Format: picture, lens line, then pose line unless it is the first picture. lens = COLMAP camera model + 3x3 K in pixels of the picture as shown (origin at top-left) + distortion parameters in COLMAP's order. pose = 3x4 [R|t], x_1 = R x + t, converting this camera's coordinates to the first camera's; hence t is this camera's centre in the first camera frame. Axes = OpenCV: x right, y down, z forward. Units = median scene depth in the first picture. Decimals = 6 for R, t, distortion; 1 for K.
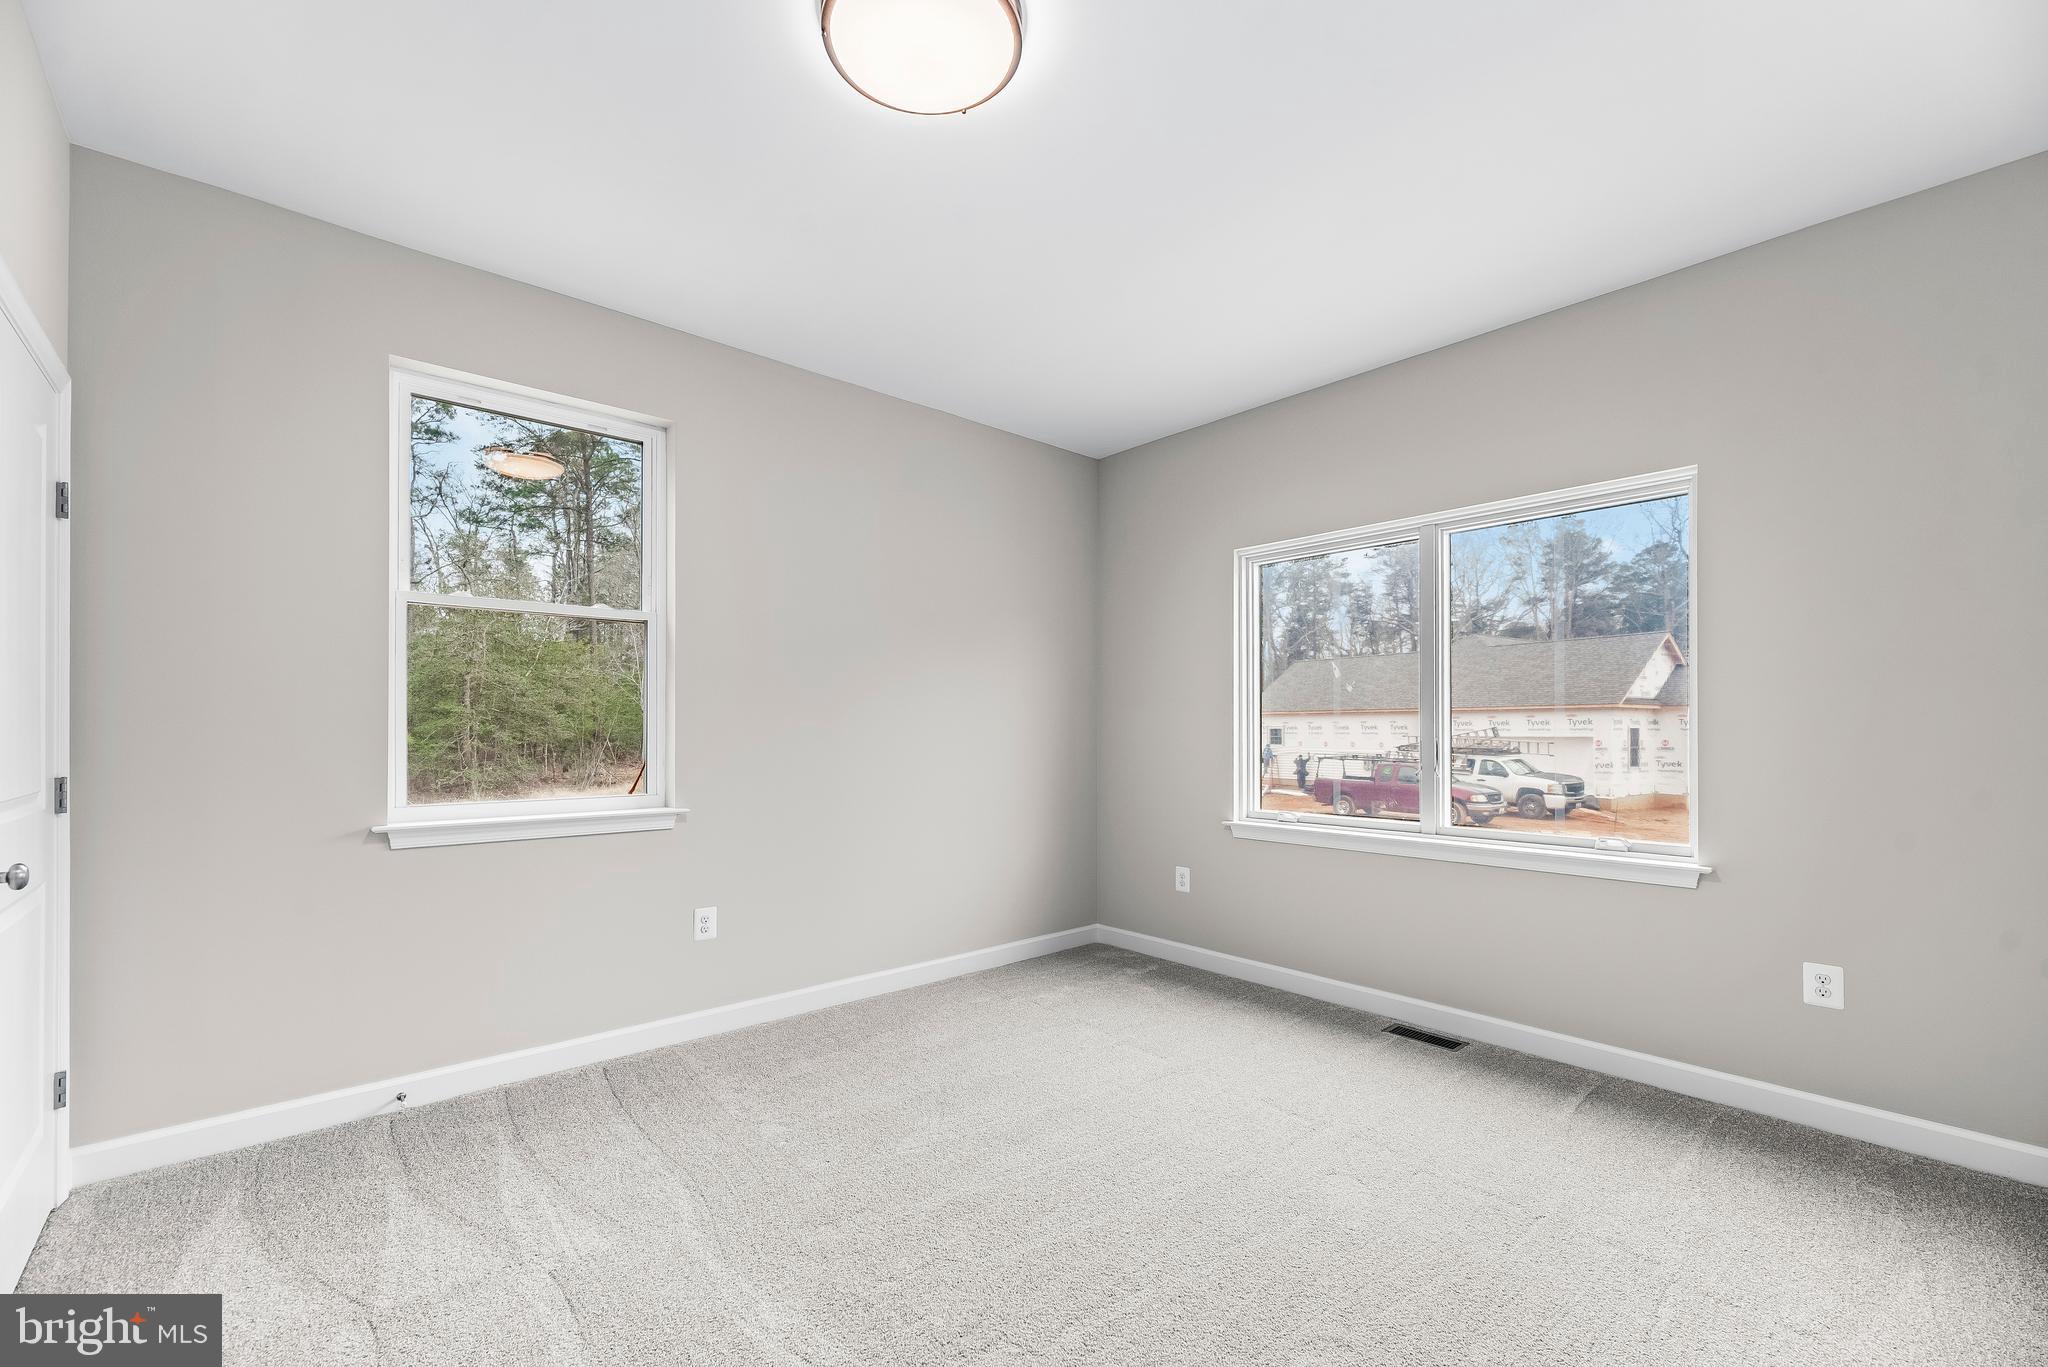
lens RADIAL K [[833.0, 0, 1014.6], [0, 833.0, 700.6], [0, 0, 1]] dist [-0.002765, -0.000344]
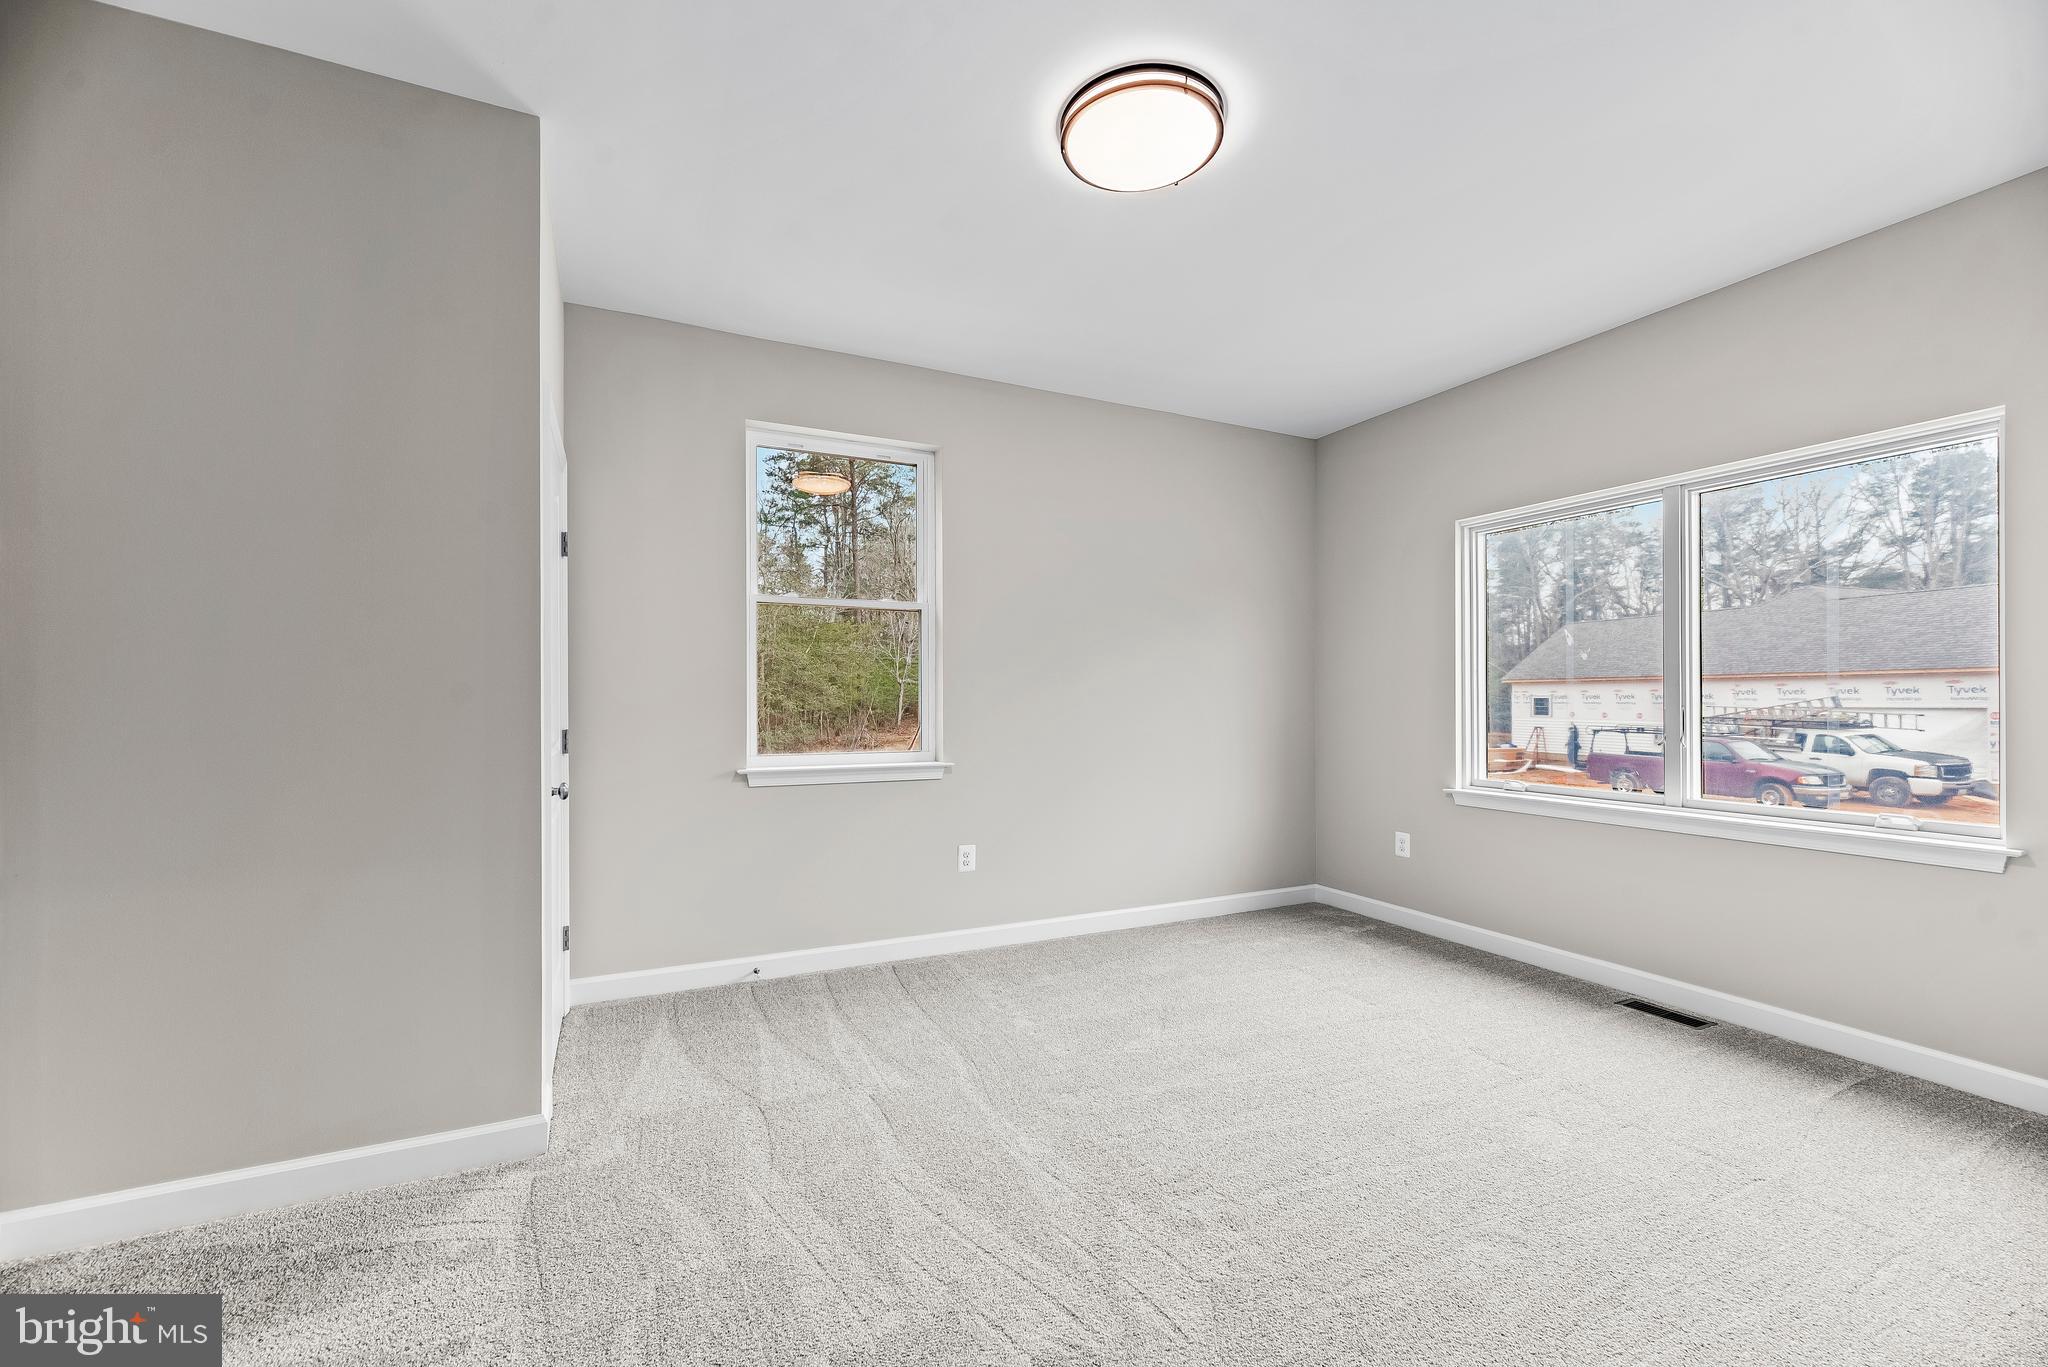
lens RADIAL K [[833.0, 0, 1014.6], [0, 833.0, 700.6], [0, 0, 1]] dist [-0.002765, -0.000344]
pose [[0.962990, 0.000644, -0.269537, 0.017989], [0.009244, 0.999330, 0.035415, -0.003031], [0.269380, -0.036596, 0.962339, -0.110618]]
